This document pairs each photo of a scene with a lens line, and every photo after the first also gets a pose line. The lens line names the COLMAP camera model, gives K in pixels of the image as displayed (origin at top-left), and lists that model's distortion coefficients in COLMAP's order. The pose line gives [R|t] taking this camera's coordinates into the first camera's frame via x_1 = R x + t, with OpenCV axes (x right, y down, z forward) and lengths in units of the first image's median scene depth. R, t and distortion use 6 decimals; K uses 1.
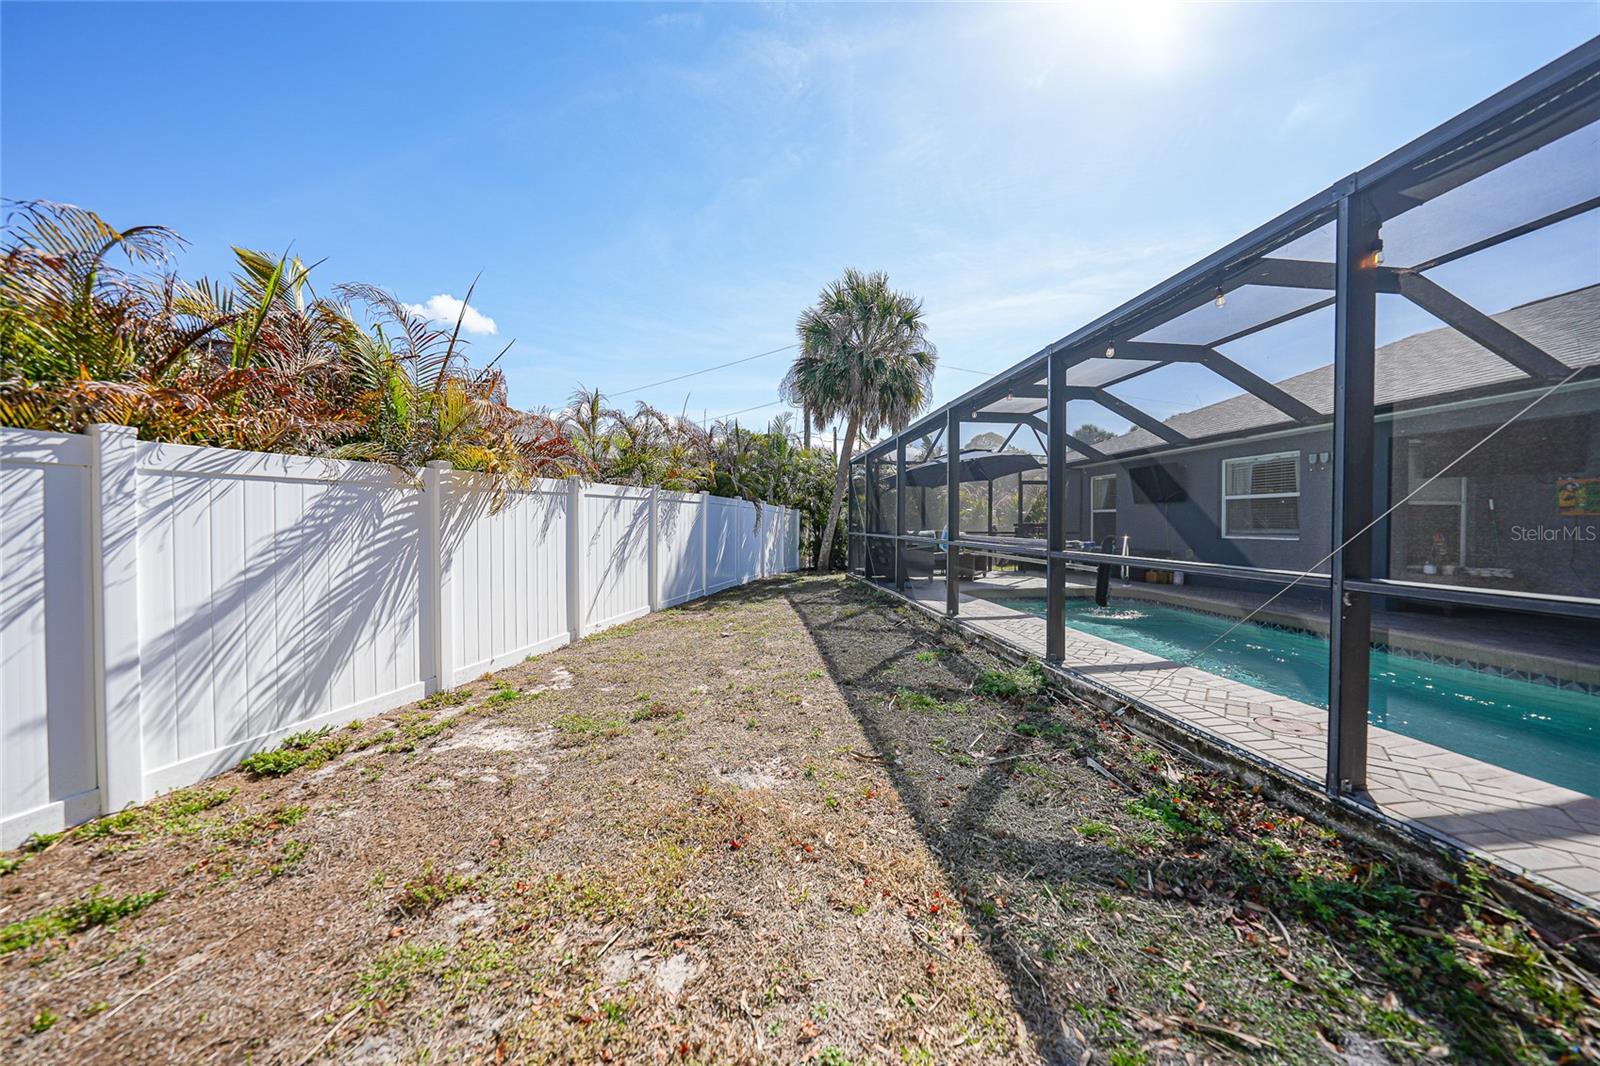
lens RADIAL K [[555.1, 0, 797.1], [0, 555.1, 528.8], [0, 0, 1]] dist [-0.031874, 0.007520]
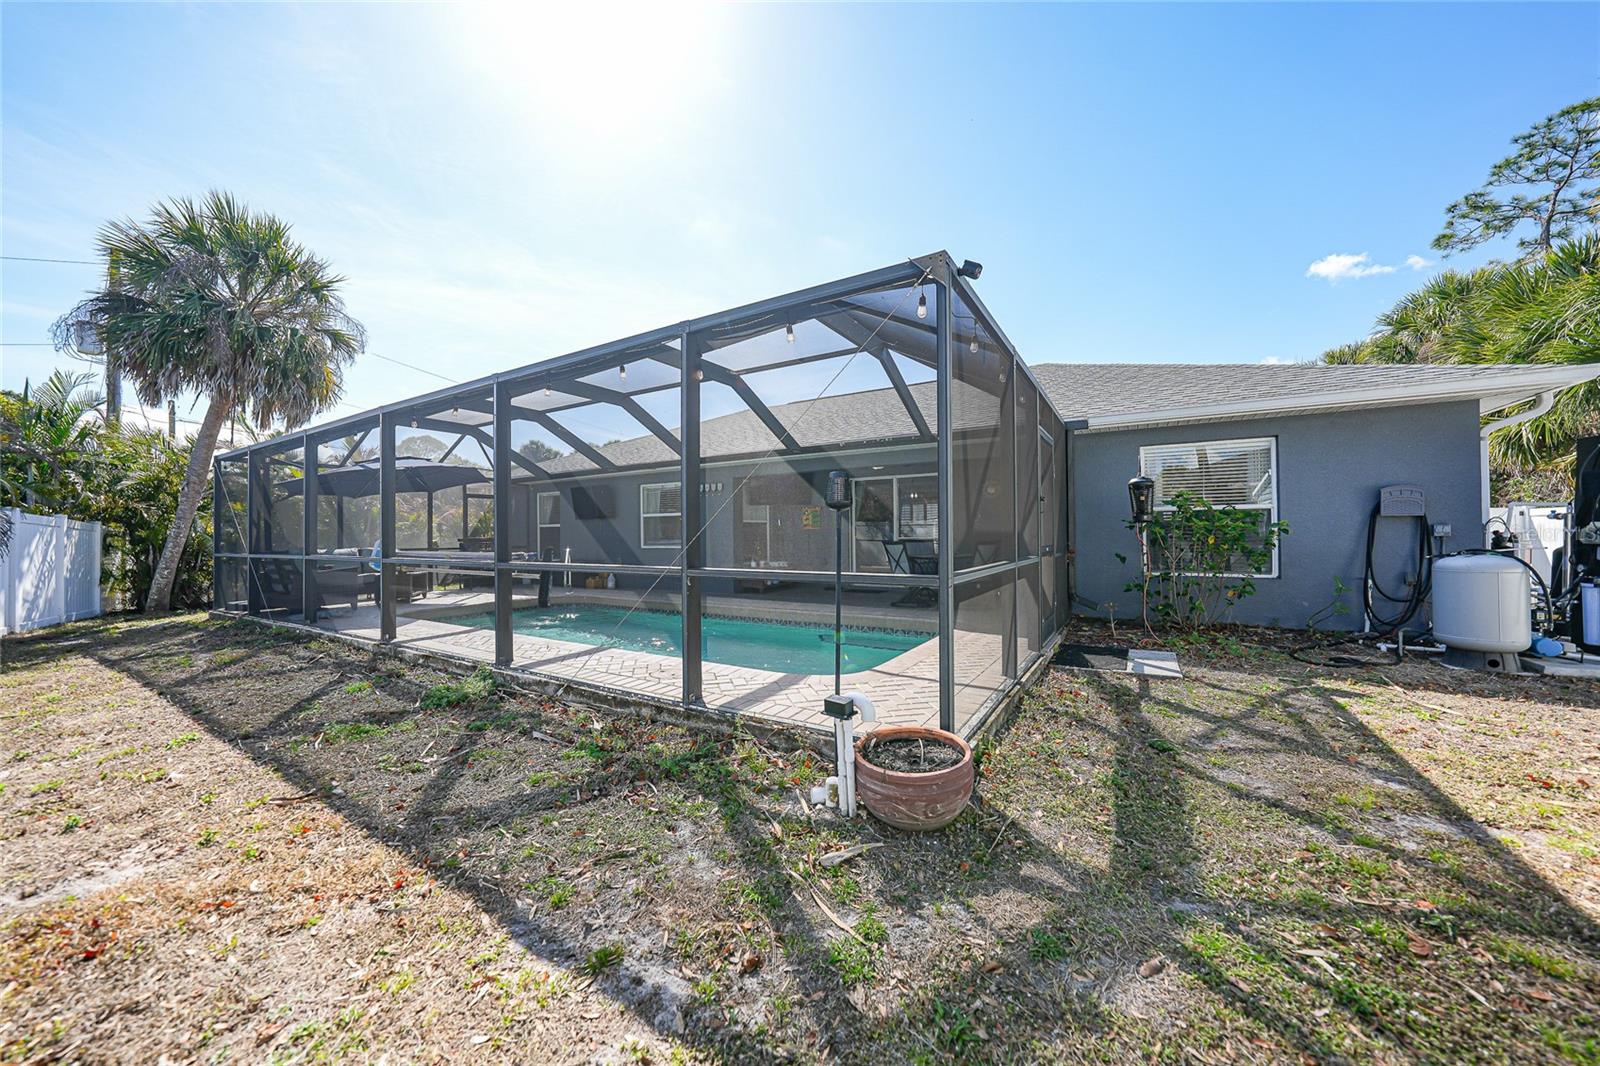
lens RADIAL K [[555.1, 0, 797.1], [0, 555.1, 528.8], [0, 0, 1]] dist [-0.031874, 0.007520]
pose [[0.599020, -0.001059, 0.800733, -0.071691], [0.022000, 0.999643, -0.015135, 0.003671], [-0.800431, 0.026683, 0.598830, -0.161655]]
